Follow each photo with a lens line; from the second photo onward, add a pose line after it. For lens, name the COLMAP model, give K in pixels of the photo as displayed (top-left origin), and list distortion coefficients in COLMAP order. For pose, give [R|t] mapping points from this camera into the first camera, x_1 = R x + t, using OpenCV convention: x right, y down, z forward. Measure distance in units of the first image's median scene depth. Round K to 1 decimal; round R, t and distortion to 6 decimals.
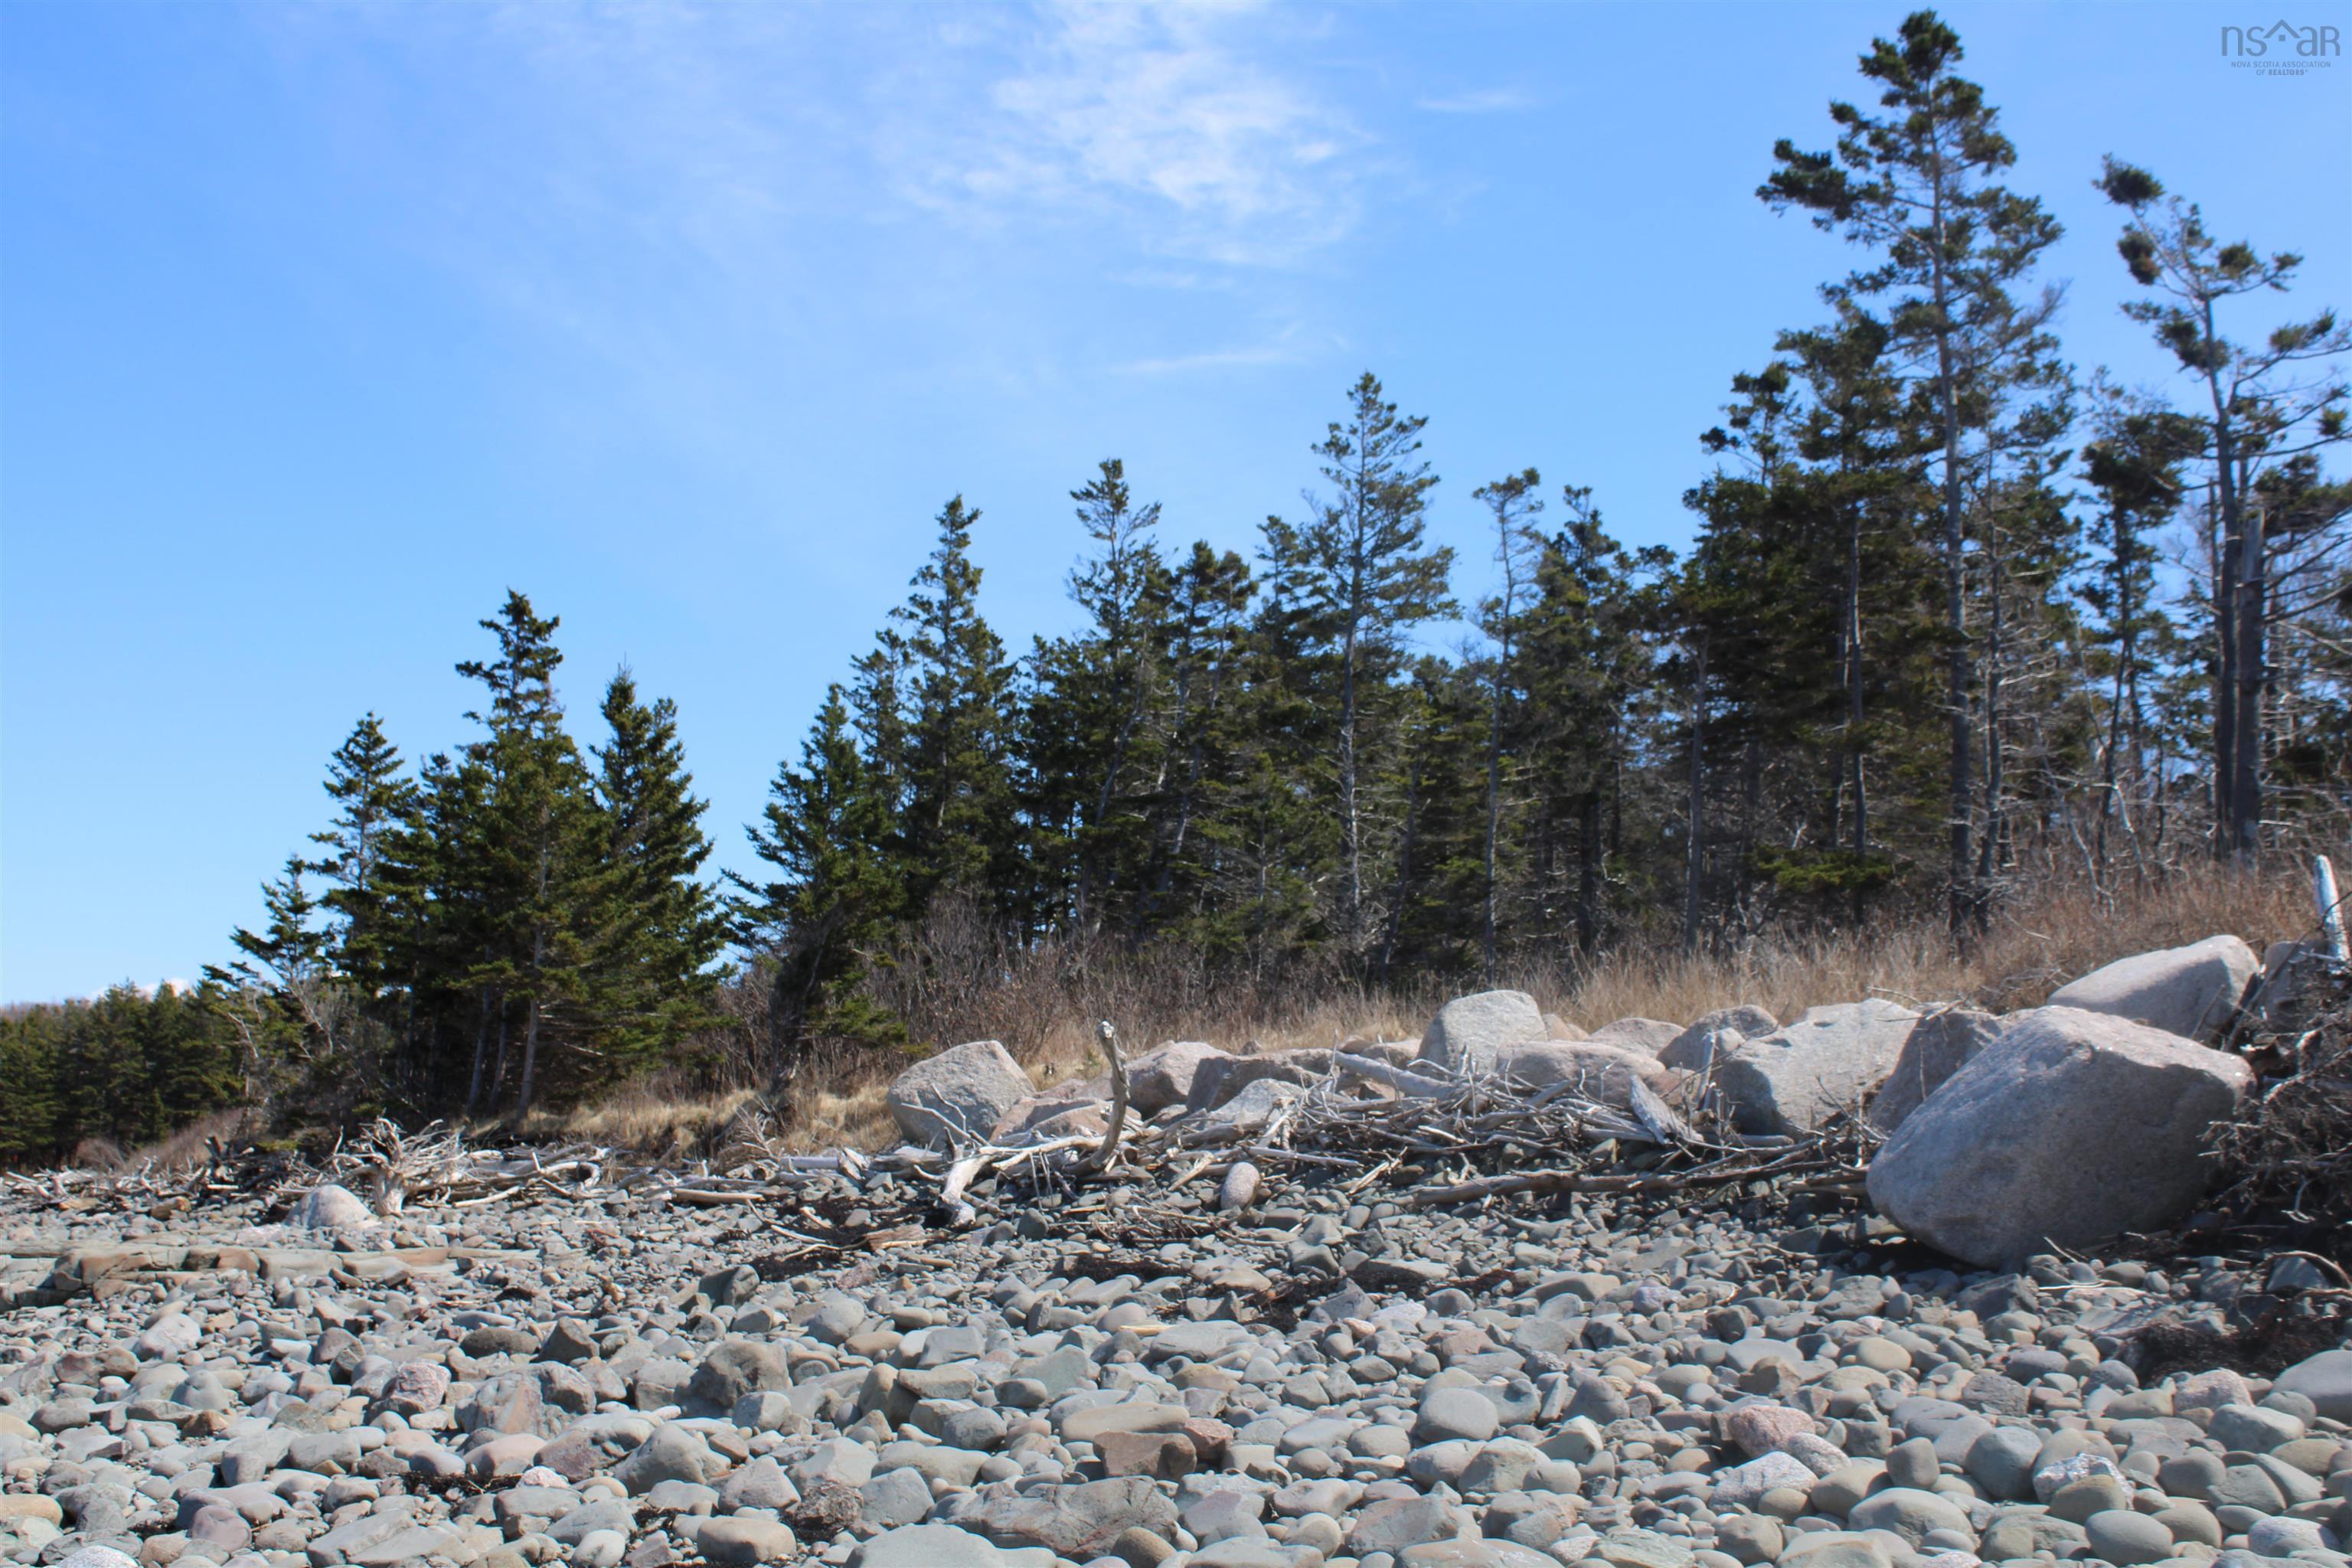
lens RADIAL K [[2689.1, 0, 1174.7], [0, 2689.1, 780.8], [0, 0, 1]] dist [-0.081949, 0.000000]
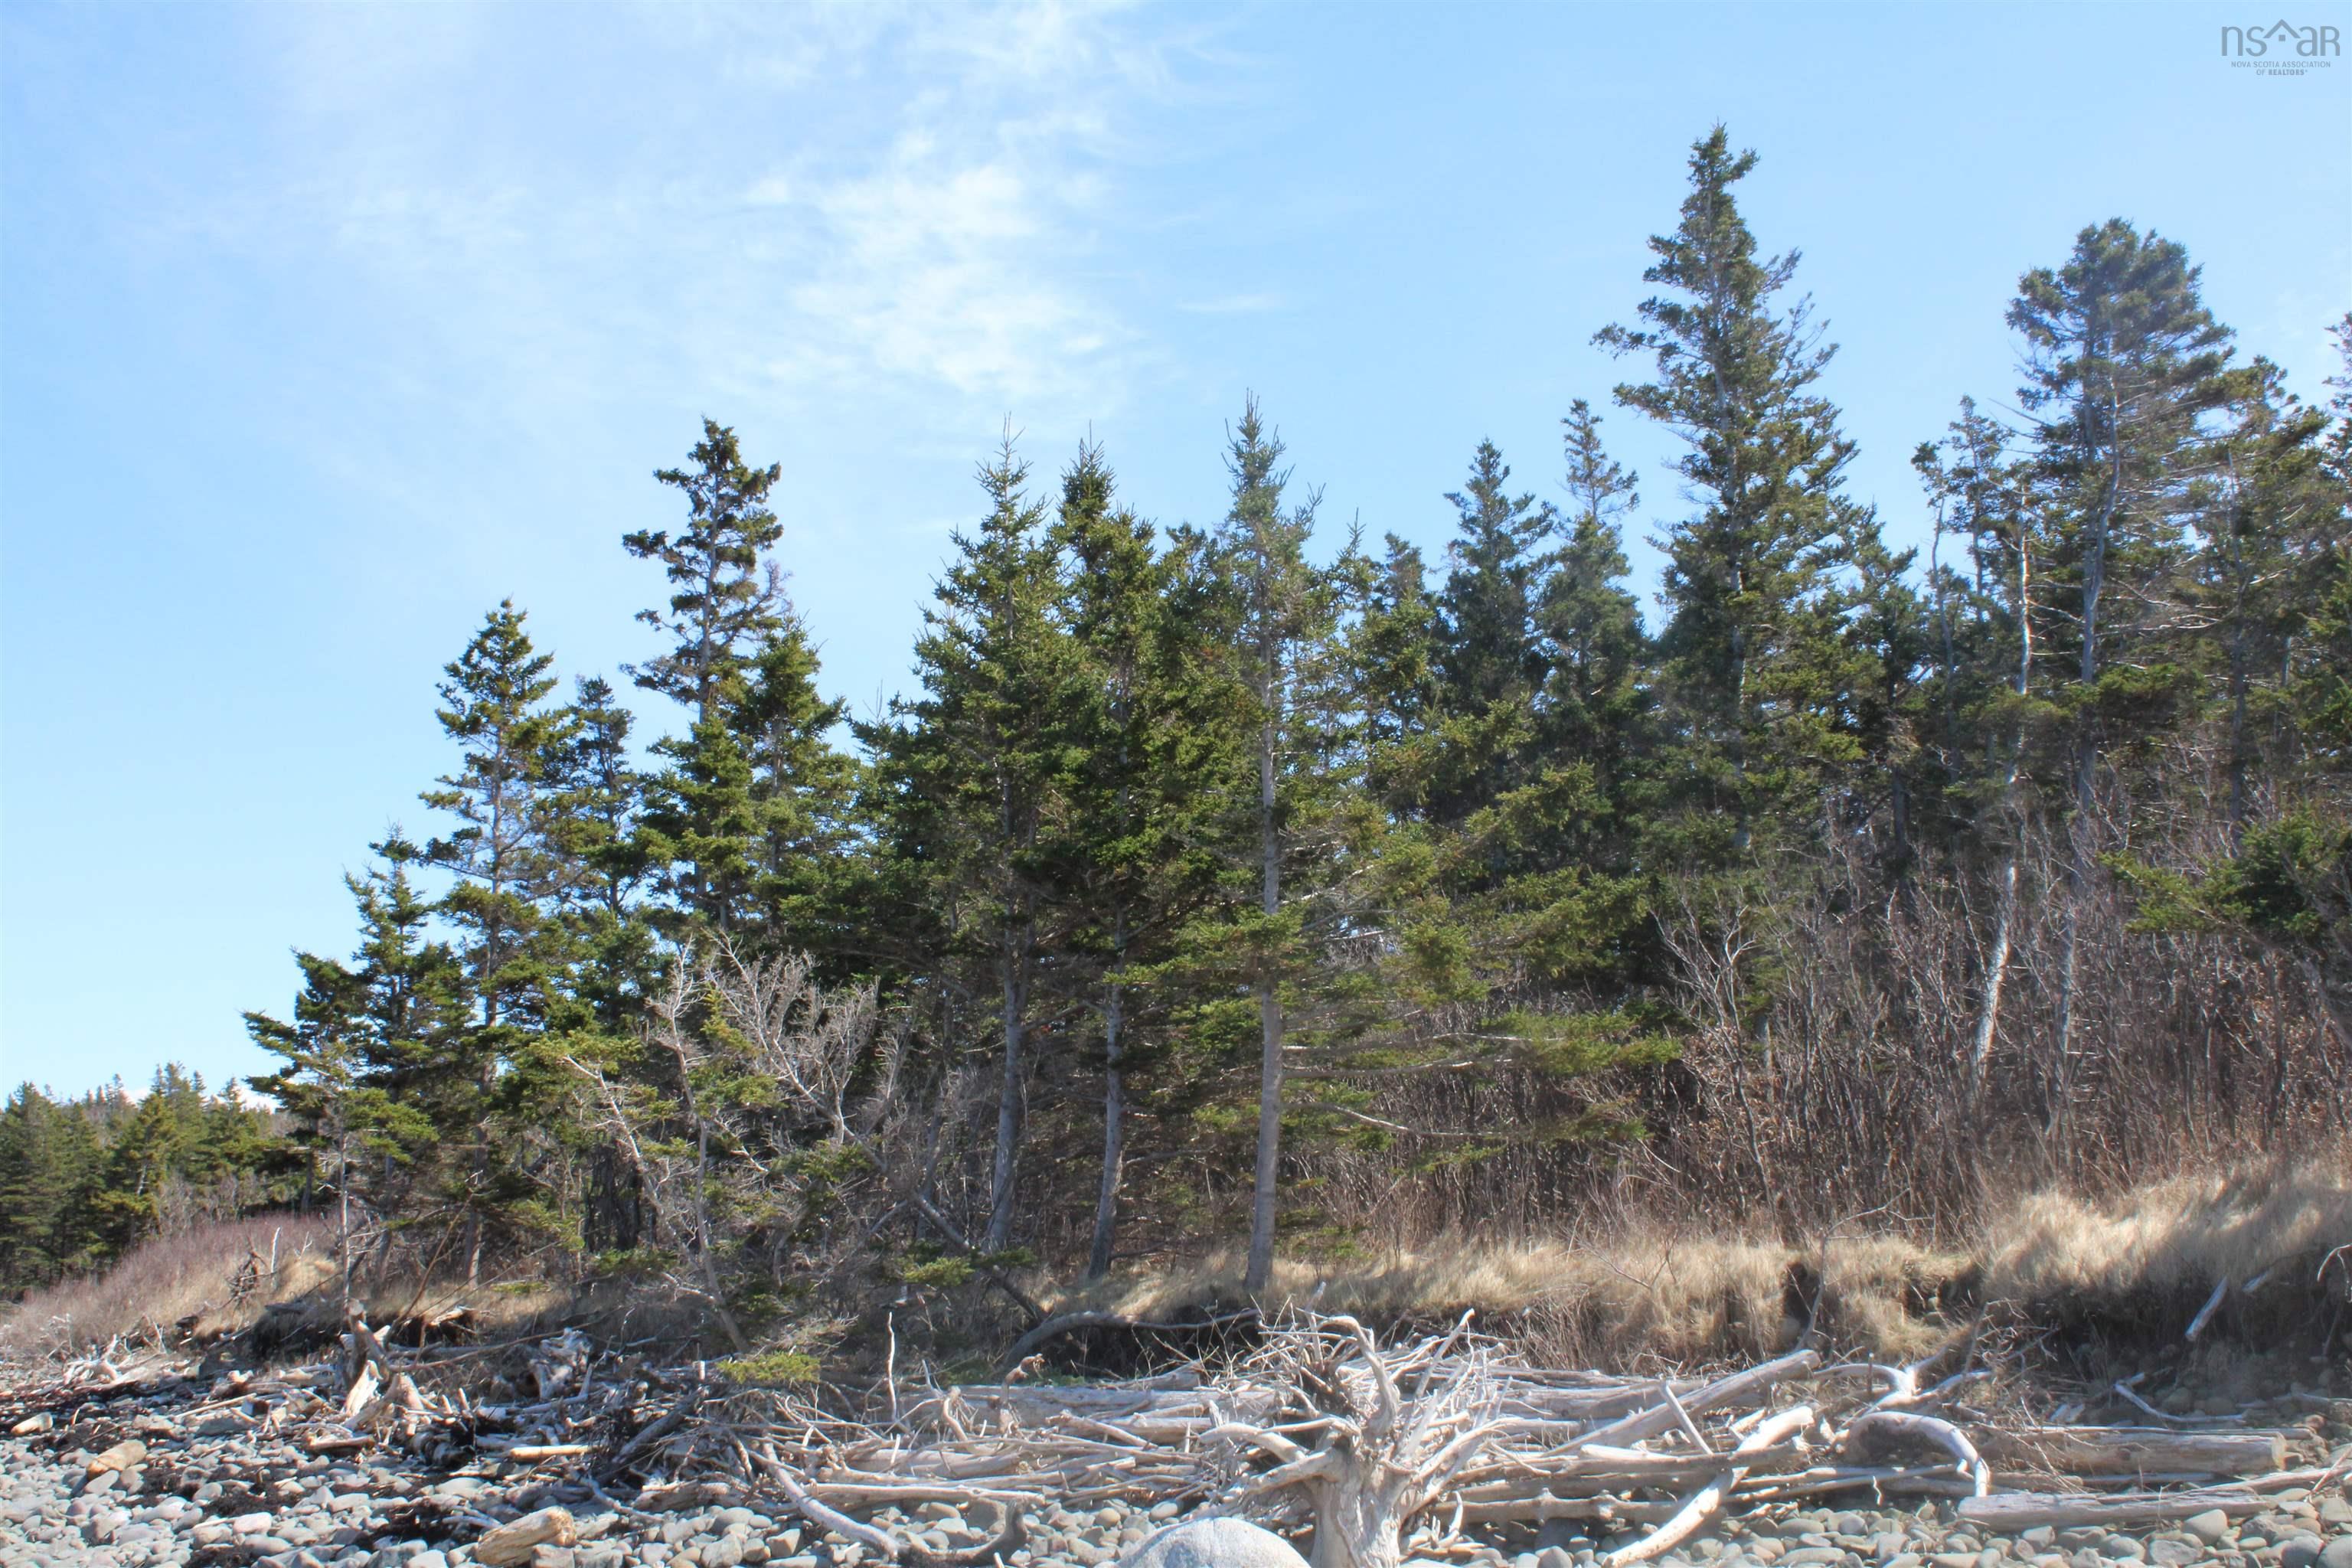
lens RADIAL K [[2689.1, 0, 1176.4], [0, 2689.1, 790.5], [0, 0, 1]] dist [-0.081949, 0.000000]
pose [[0.996624, -0.013680, 0.080957, -0.197688], [0.016167, 0.999415, -0.030149, 0.039312], [-0.080497, 0.031356, 0.996262, 0.373151]]
